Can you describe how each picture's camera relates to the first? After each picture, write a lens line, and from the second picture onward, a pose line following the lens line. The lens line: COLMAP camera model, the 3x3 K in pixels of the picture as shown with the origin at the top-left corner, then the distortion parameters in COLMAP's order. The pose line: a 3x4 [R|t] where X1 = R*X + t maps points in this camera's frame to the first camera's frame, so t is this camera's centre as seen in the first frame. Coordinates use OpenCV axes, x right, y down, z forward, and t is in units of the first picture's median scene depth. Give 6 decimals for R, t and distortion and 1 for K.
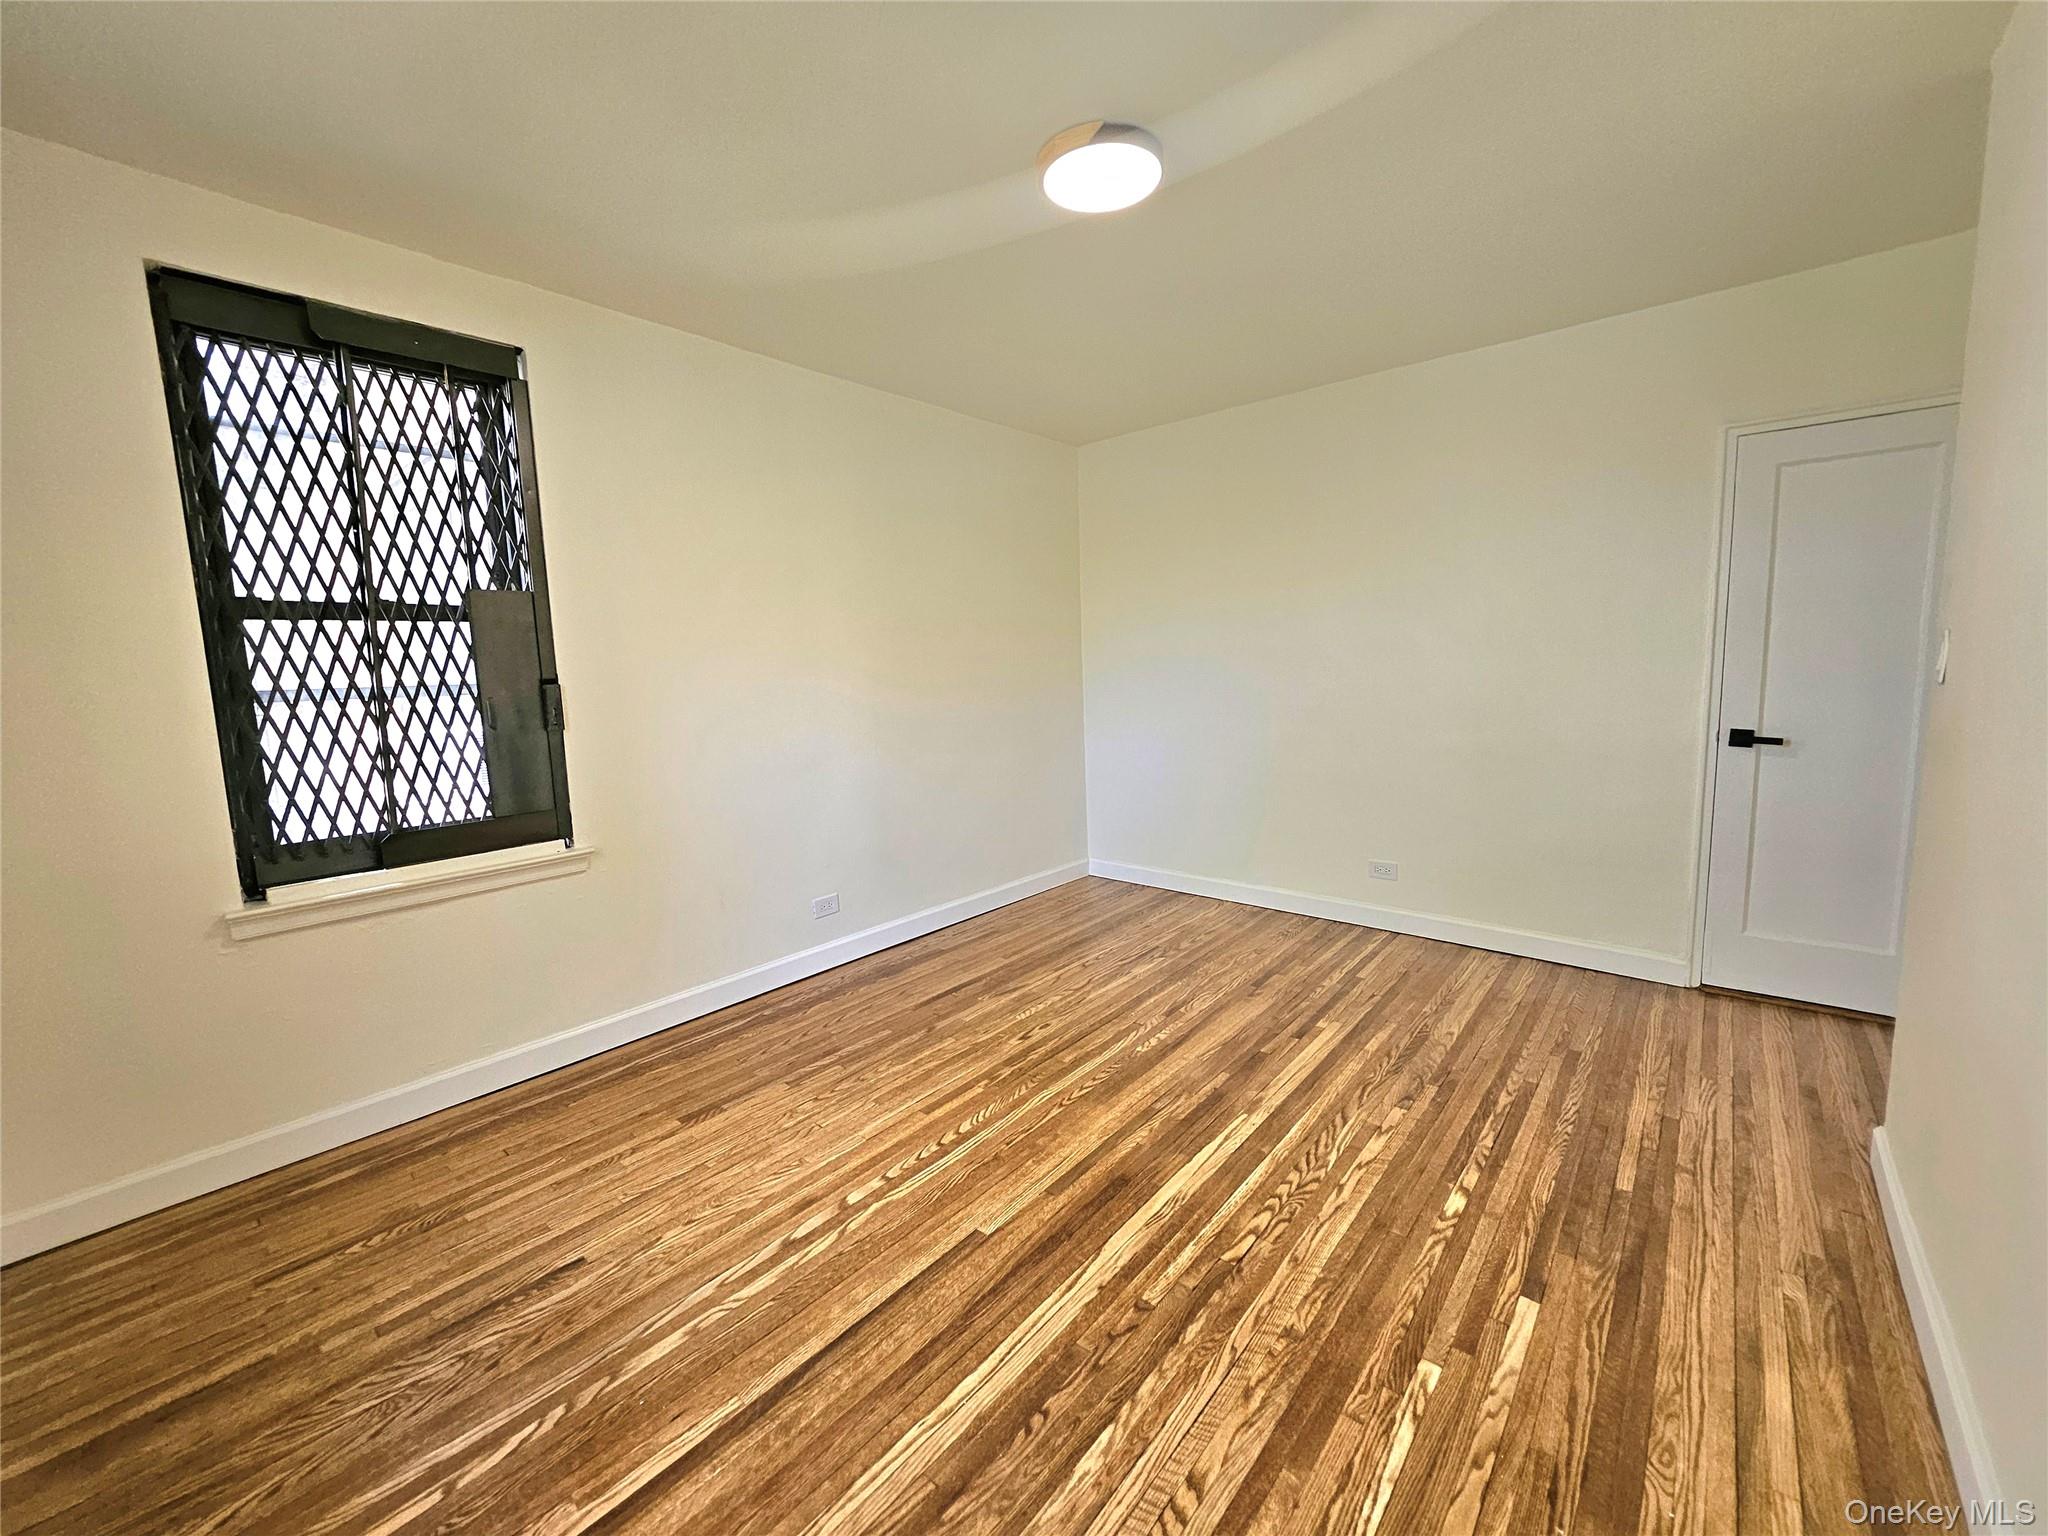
lens RADIAL K [[811.6, 0, 1021.5], [0, 811.6, 773.6], [0, 0, 1]] dist [0.003295, -0.002657]
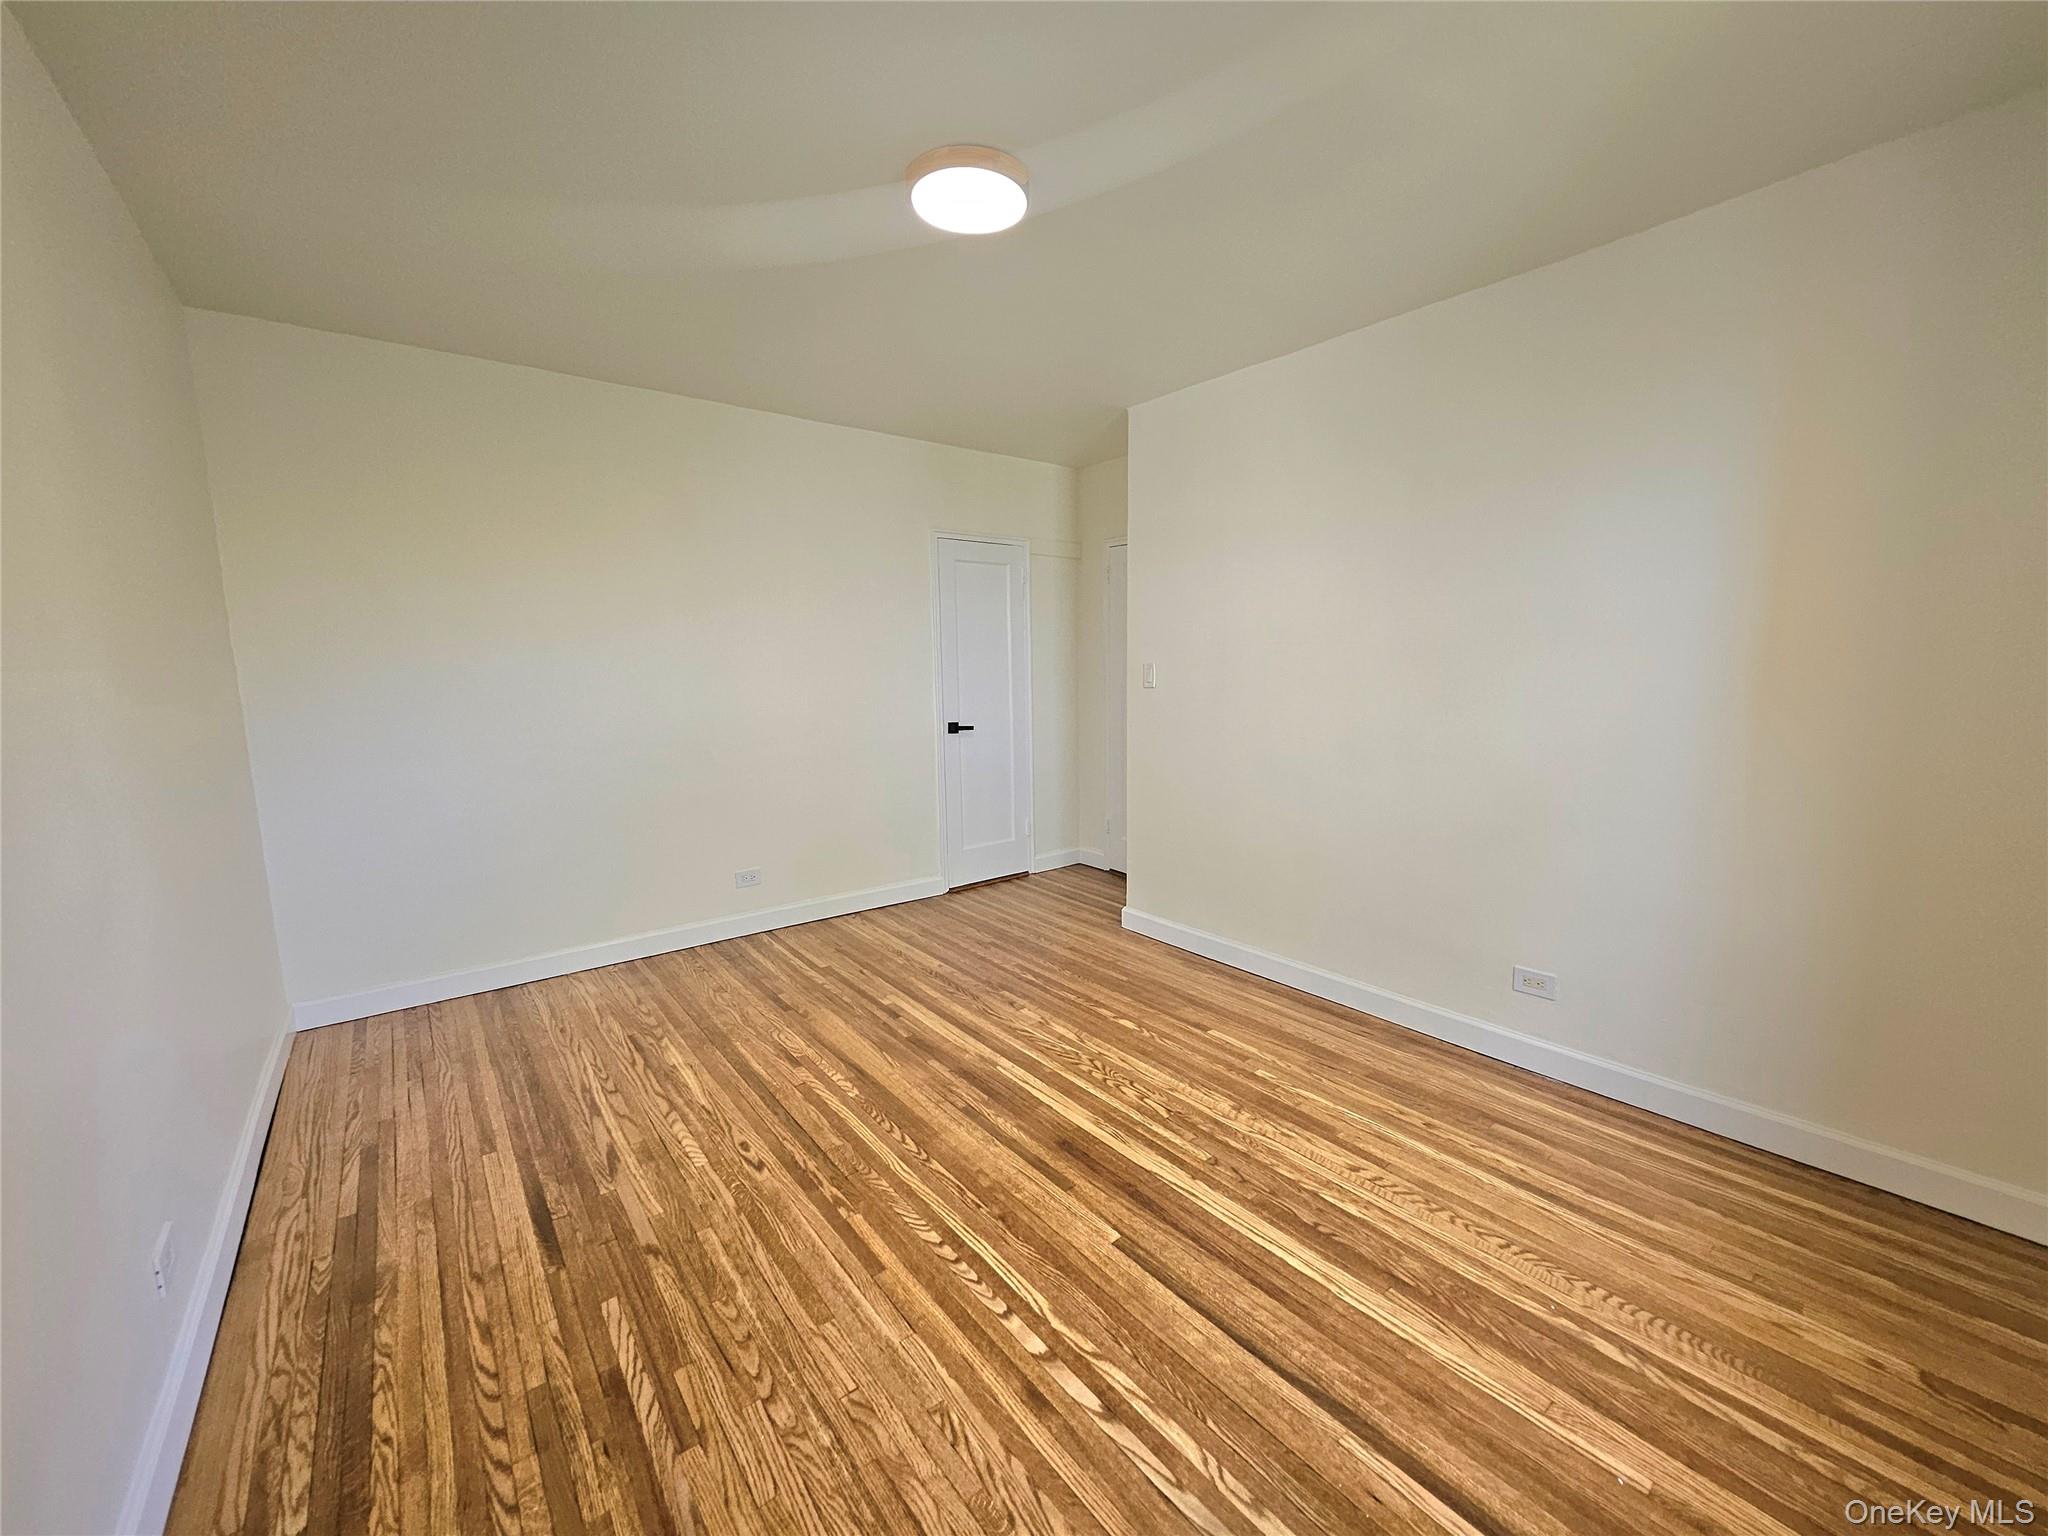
lens RADIAL K [[811.6, 0, 1030.3], [0, 811.6, 762.3], [0, 0, 1]] dist [0.003295, -0.002657]
pose [[0.187266, -0.095527, 0.977653, -0.792155], [0.140520, 0.987629, 0.069586, -0.080174], [-0.972207, 0.124348, 0.198373, 0.665924]]
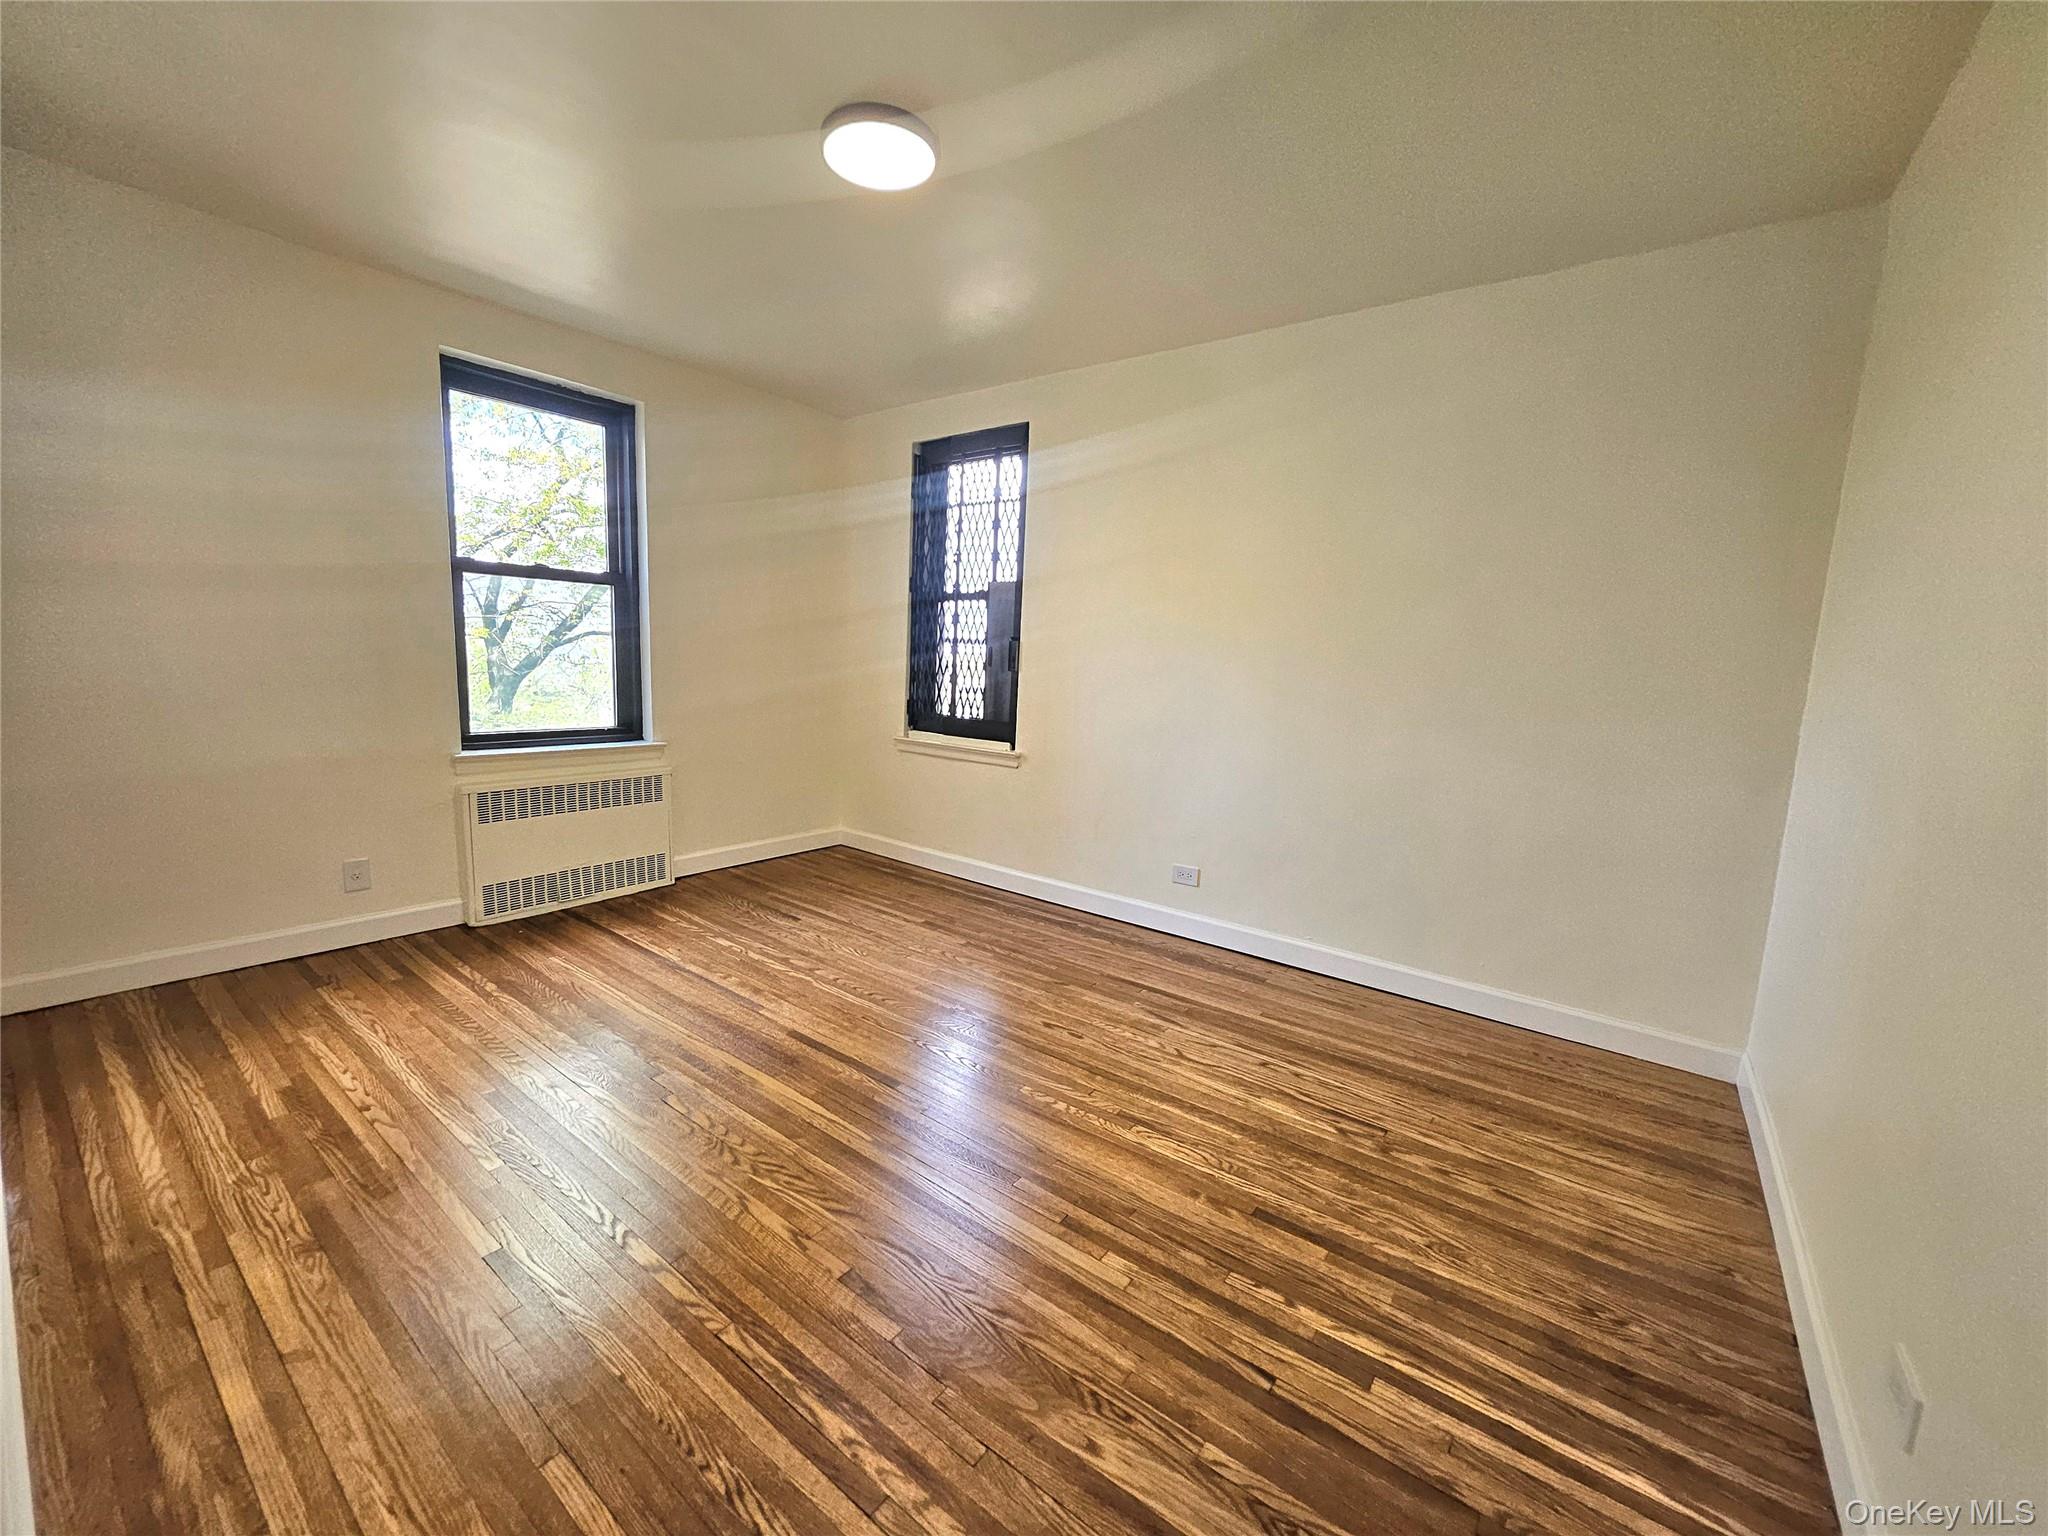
lens RADIAL K [[811.6, 0, 1023.9], [0, 811.6, 776.1], [0, 0, 1]] dist [0.003295, -0.002657]
pose [[0.055566, 0.178555, -0.982360, 1.061493], [-0.180885, 0.969399, 0.165968, -0.131465], [0.981933, 0.168472, 0.086164, 1.011038]]
